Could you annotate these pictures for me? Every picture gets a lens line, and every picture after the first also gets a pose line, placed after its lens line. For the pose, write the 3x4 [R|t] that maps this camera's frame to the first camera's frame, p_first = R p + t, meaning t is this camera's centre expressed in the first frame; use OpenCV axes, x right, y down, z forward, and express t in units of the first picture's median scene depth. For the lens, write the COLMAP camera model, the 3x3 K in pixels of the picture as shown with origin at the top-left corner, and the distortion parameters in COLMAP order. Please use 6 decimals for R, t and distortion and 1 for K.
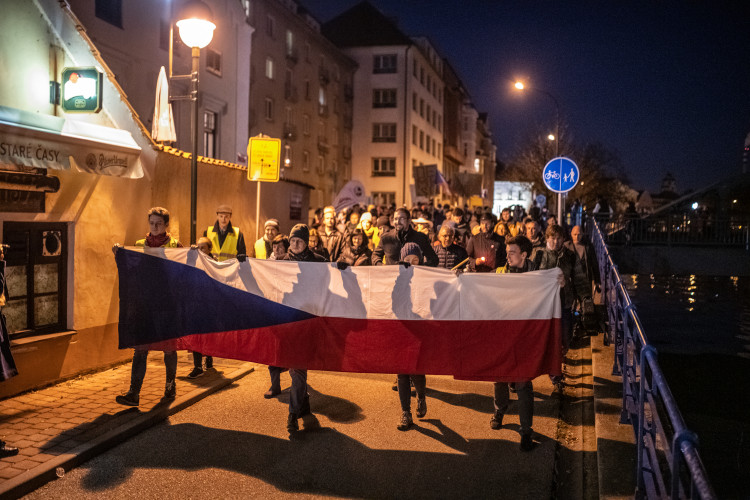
lens RADIAL K [[714.1, 0, 375.0], [0, 714.1, 250.0], [0, 0, 1]] dist [-0.067209, 0.105756]
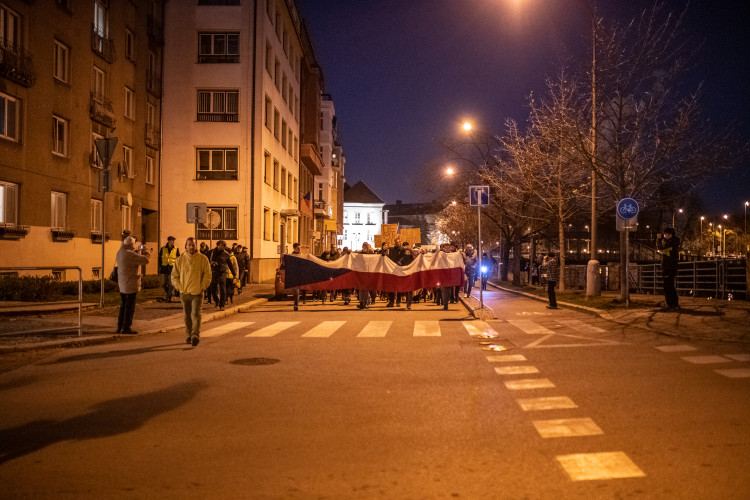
lens RADIAL K [[714.1, 0, 375.0], [0, 714.1, 250.0], [0, 0, 1]] dist [-0.067209, 0.105756]
pose [[0.968772, -0.005535, 0.247893, -0.007407], [0.014600, 0.999290, -0.034744, -0.021851], [-0.247524, 0.037278, 0.968164, 0.399314]]
